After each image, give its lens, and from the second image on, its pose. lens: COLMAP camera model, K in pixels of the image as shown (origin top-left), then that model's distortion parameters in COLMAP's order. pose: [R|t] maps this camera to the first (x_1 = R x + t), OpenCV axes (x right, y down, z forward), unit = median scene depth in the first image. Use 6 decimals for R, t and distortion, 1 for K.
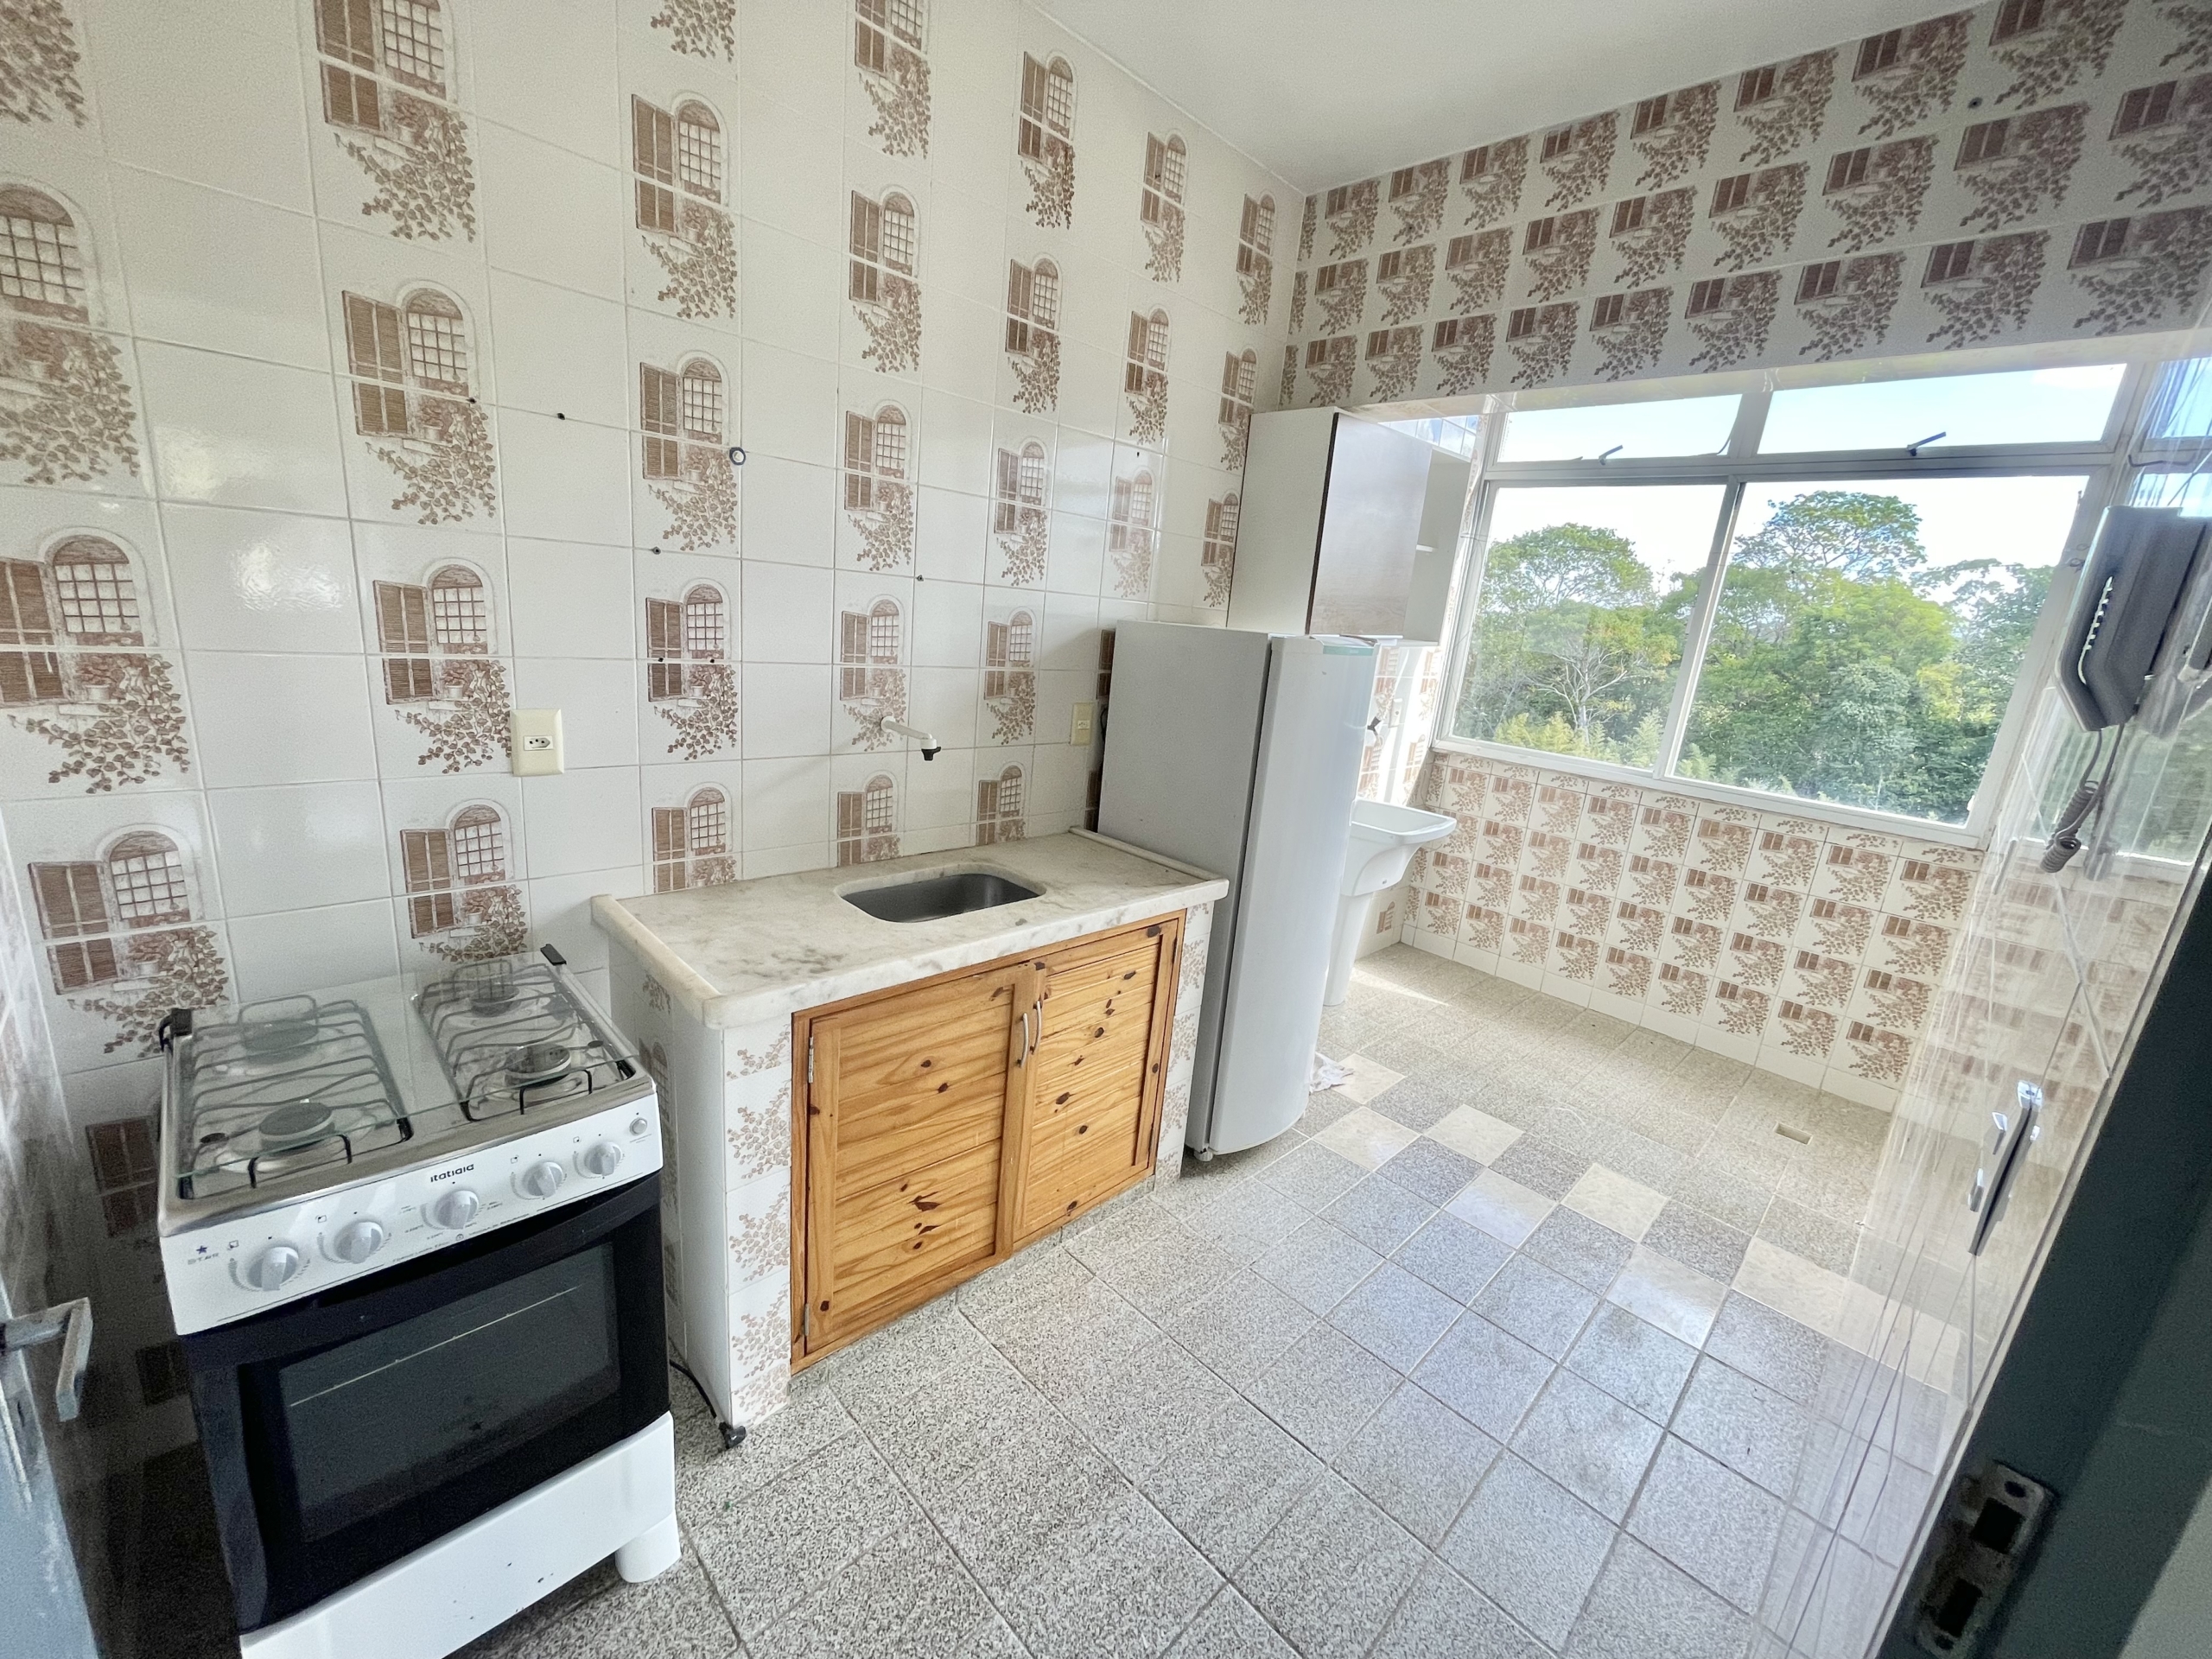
lens RADIAL K [[896.9, 0, 1081.9], [0, 896.9, 830.9], [0, 0, 1]] dist [-0.029644, 0.017341]
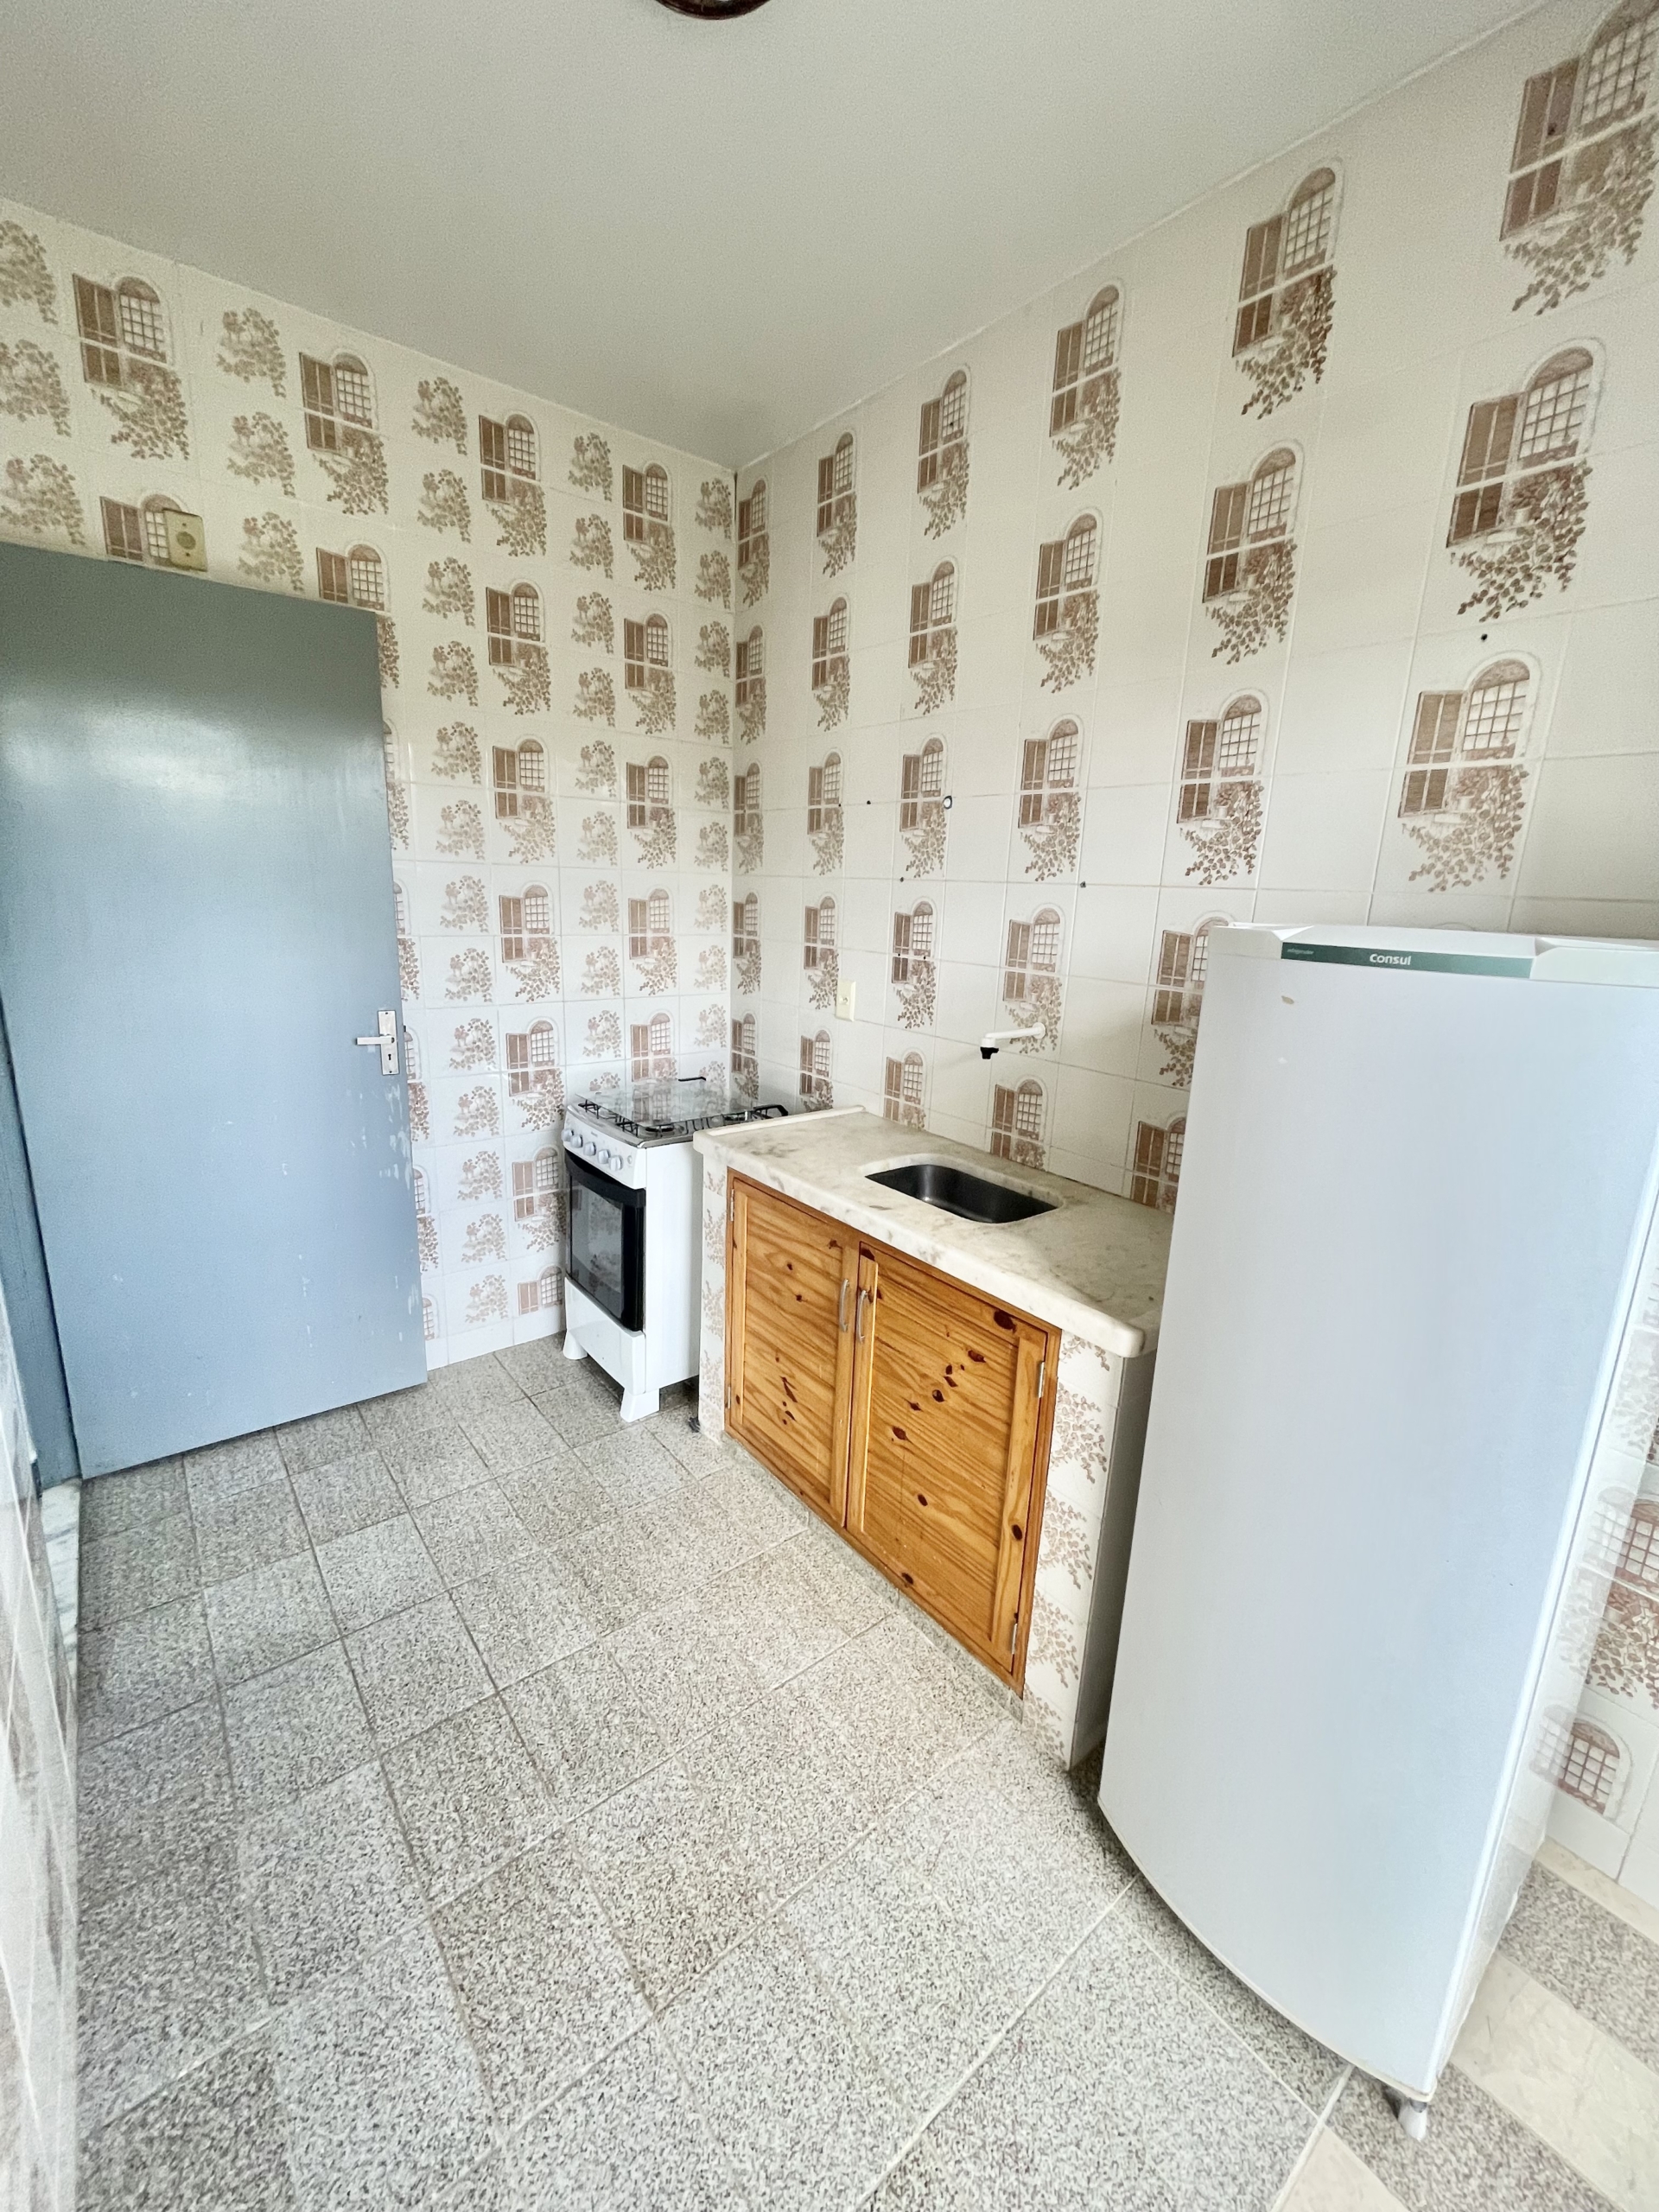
lens RADIAL K [[894.5, 0, 826.7], [0, 894.5, 1090.5], [0, 0, 1]] dist [-0.007491, -0.000450]
pose [[-0.094200, 0.129152, -0.987140, 0.531426], [-0.290108, 0.944955, 0.151317, -0.091613], [0.952347, 0.300631, -0.051547, 0.557549]]
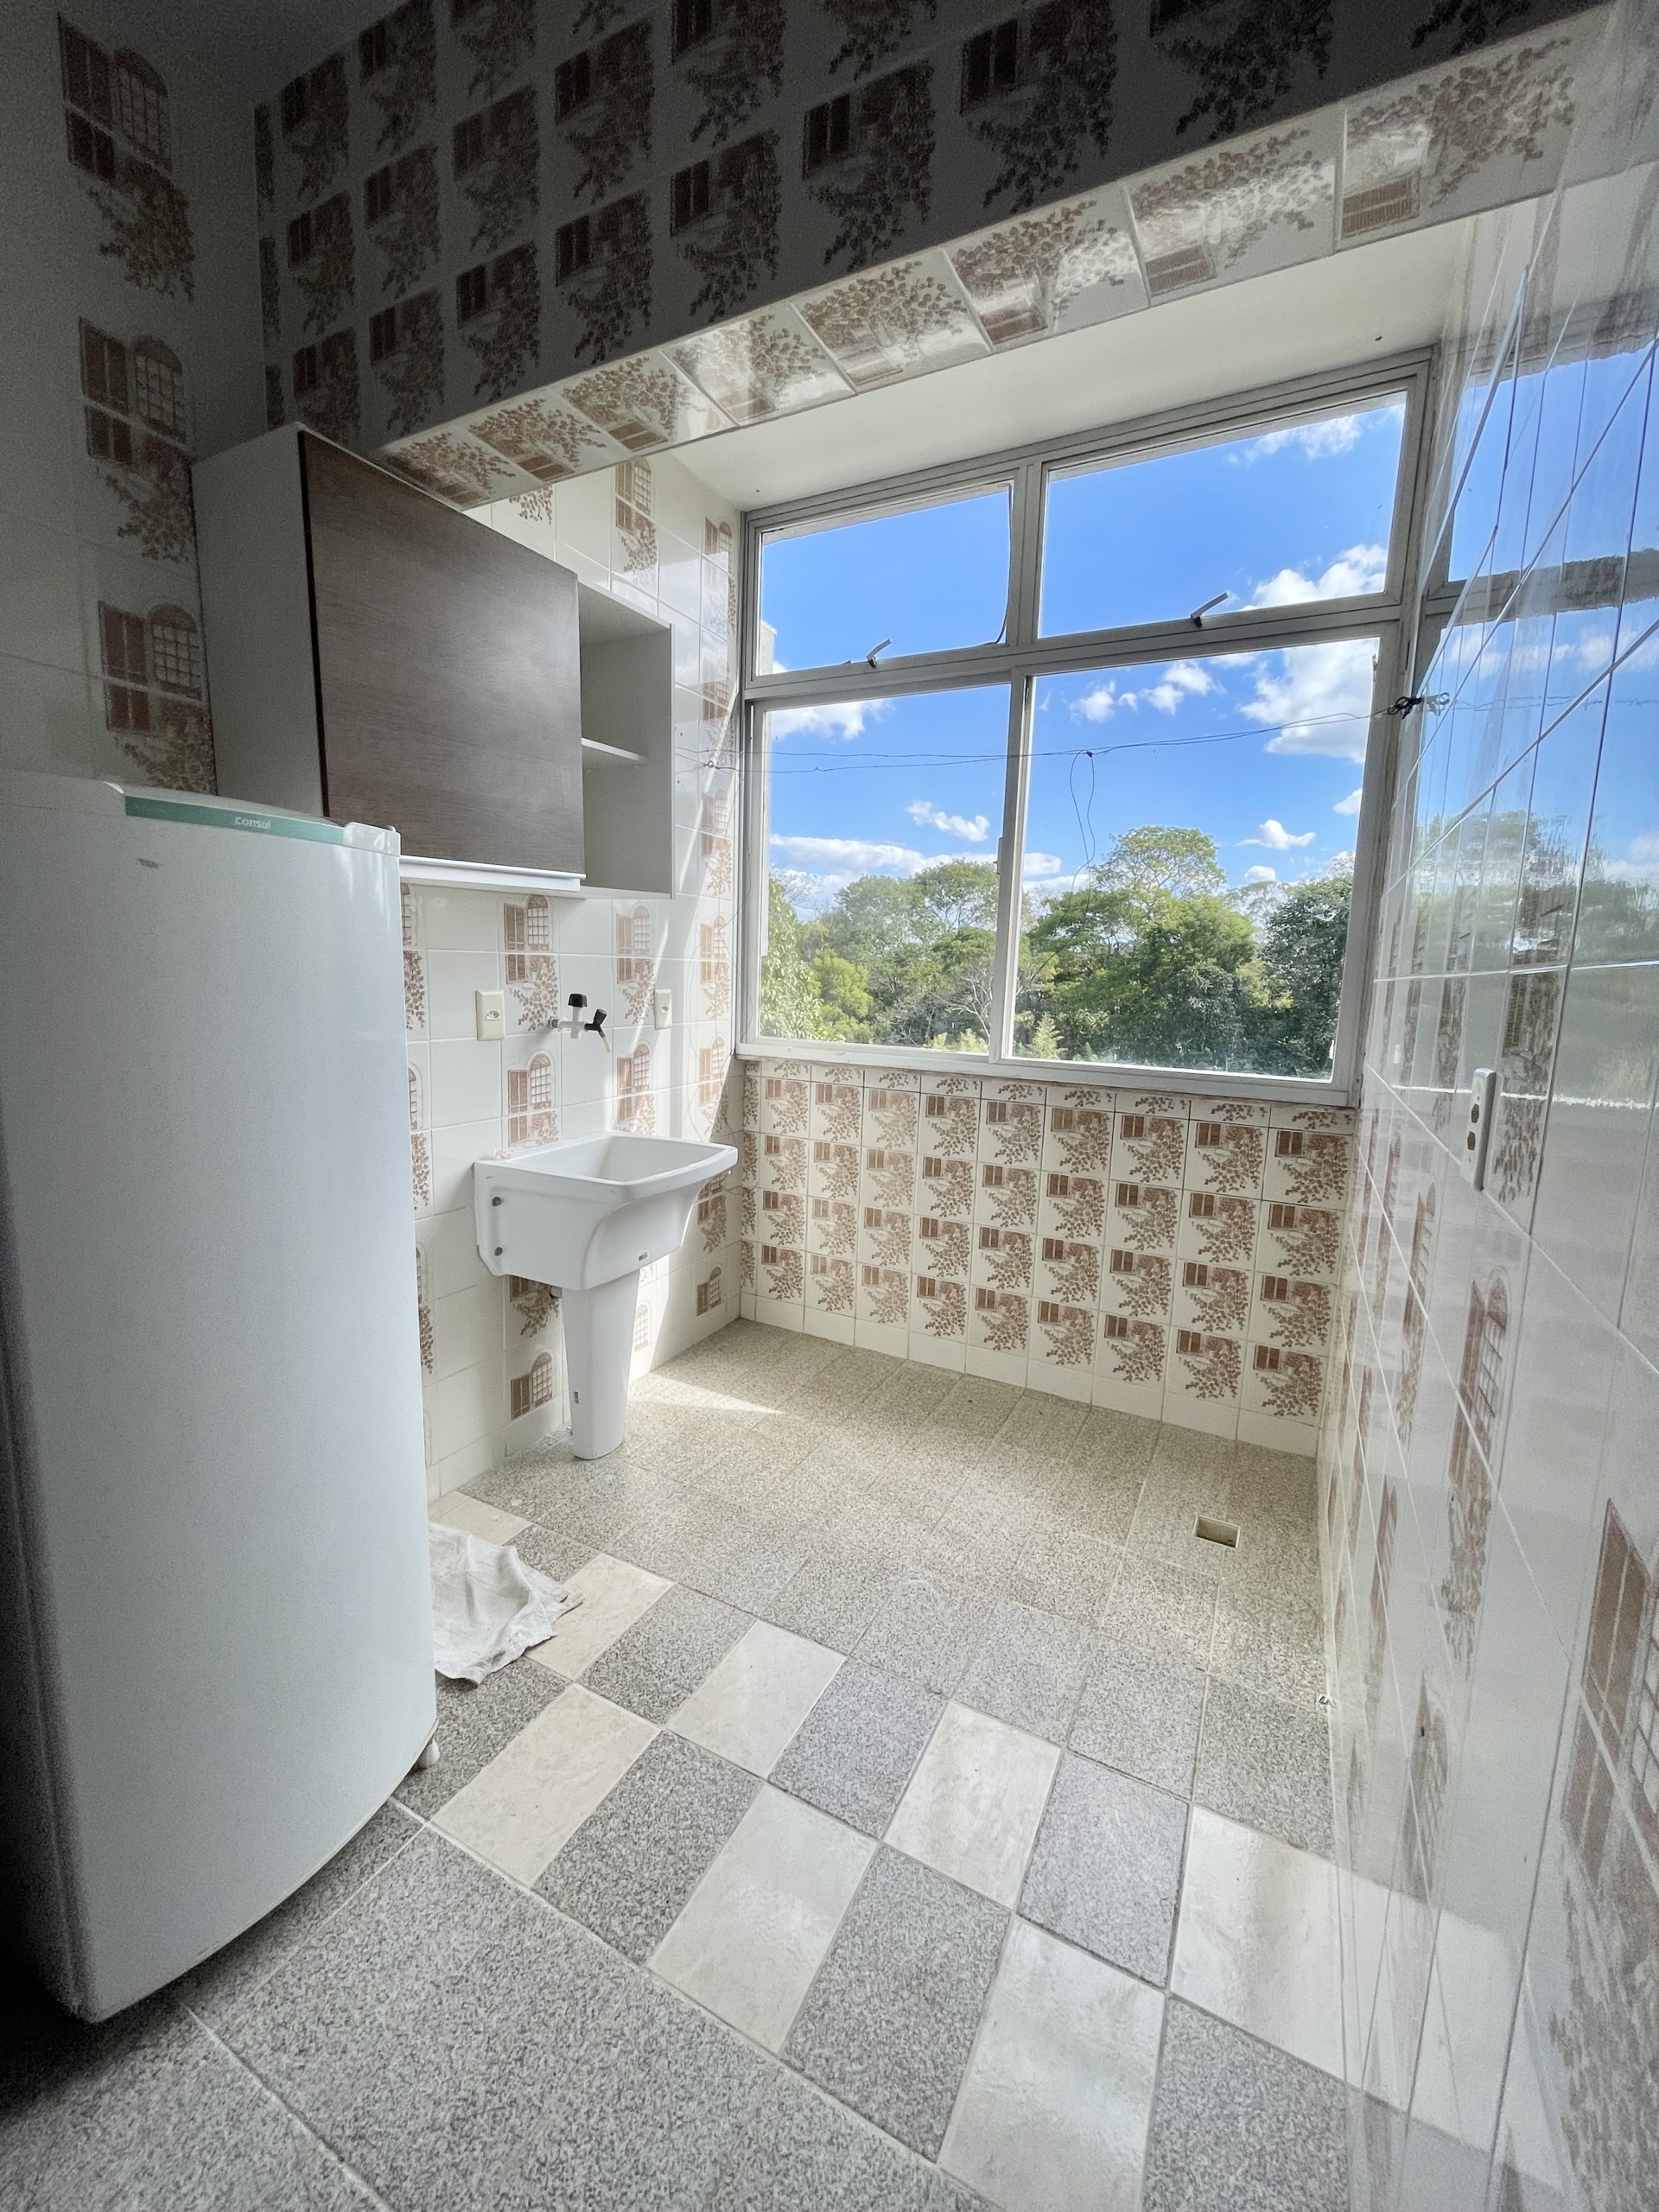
lens RADIAL K [[894.5, 0, 826.7], [0, 894.5, 1090.5], [0, 0, 1]] dist [-0.007491, -0.000450]
pose [[0.945936, -0.102752, 0.307649, 0.302715], [0.132023, 0.988341, -0.075837, 0.004989], [-0.296270, 0.112353, 0.948473, 0.351303]]
